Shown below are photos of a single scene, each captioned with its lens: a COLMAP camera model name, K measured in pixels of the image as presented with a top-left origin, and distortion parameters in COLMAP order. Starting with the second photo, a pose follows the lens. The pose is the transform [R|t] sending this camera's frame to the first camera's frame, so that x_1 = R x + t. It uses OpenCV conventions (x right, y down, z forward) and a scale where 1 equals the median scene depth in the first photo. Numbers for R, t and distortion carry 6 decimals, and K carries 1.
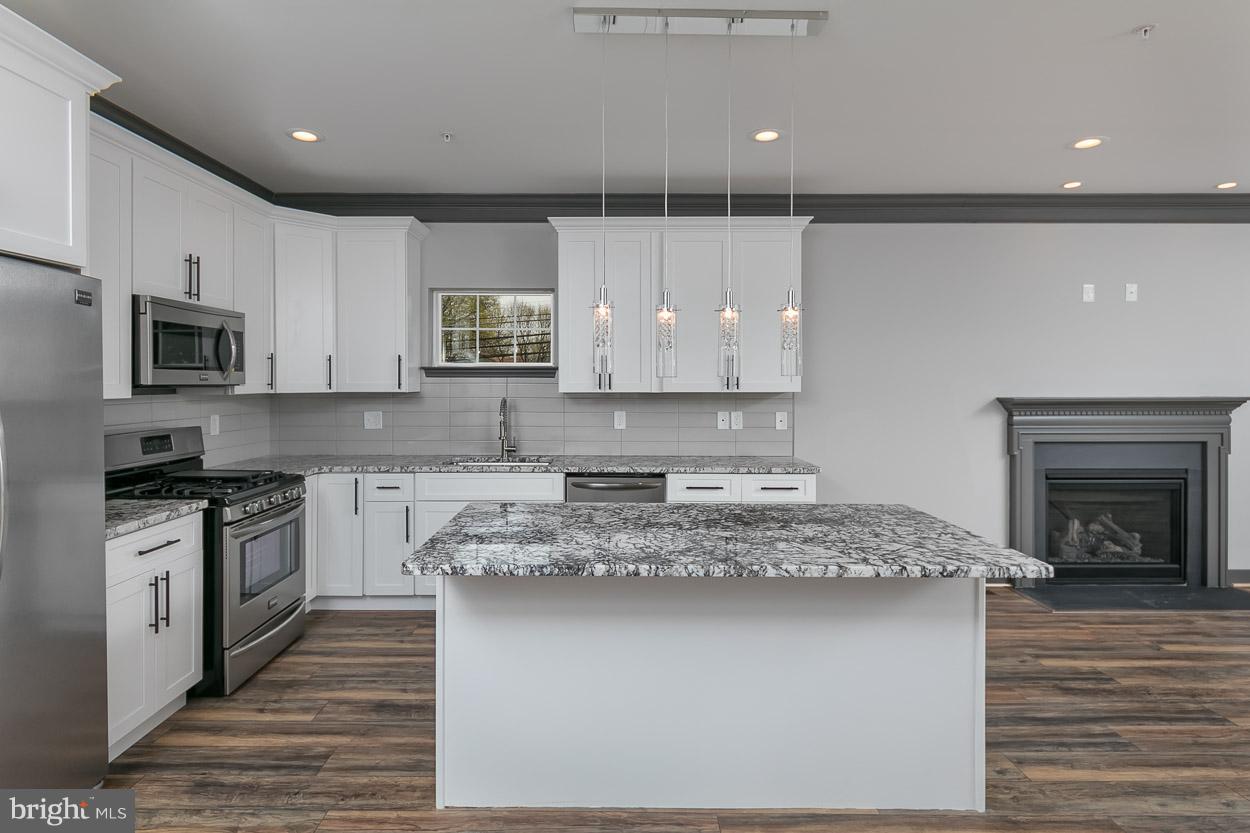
lens RADIAL K [[651.5, 0, 617.5], [0, 651.5, 387.2], [0, 0, 1]] dist [0.023065, -0.001810]
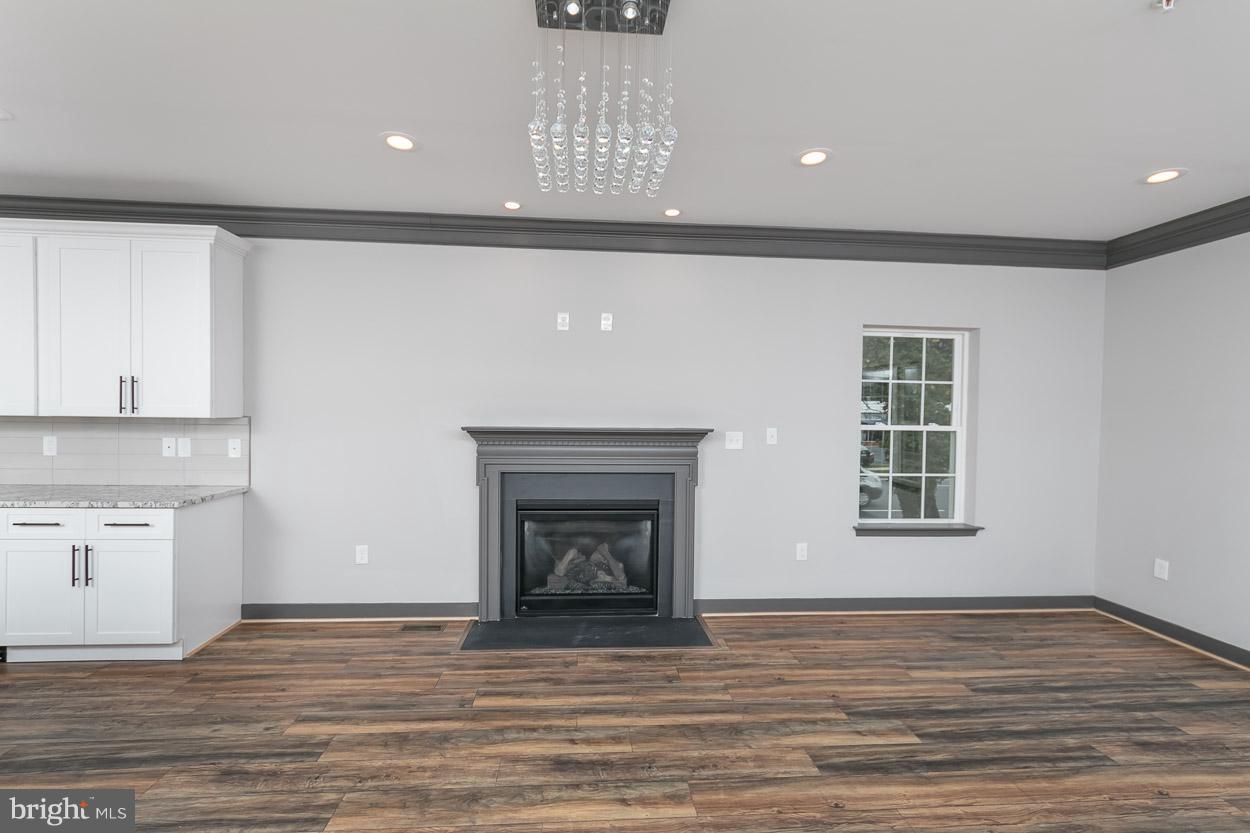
lens RADIAL K [[532.3, 0, 593.4], [0, 532.3, 425.2], [0, 0, 1]] dist [0.000688, -0.000183]
pose [[0.998743, 0.012366, 0.048578, 0.851700], [-0.013156, 0.999786, 0.015982, -0.001616], [-0.048370, -0.016601, 0.998692, 0.240043]]
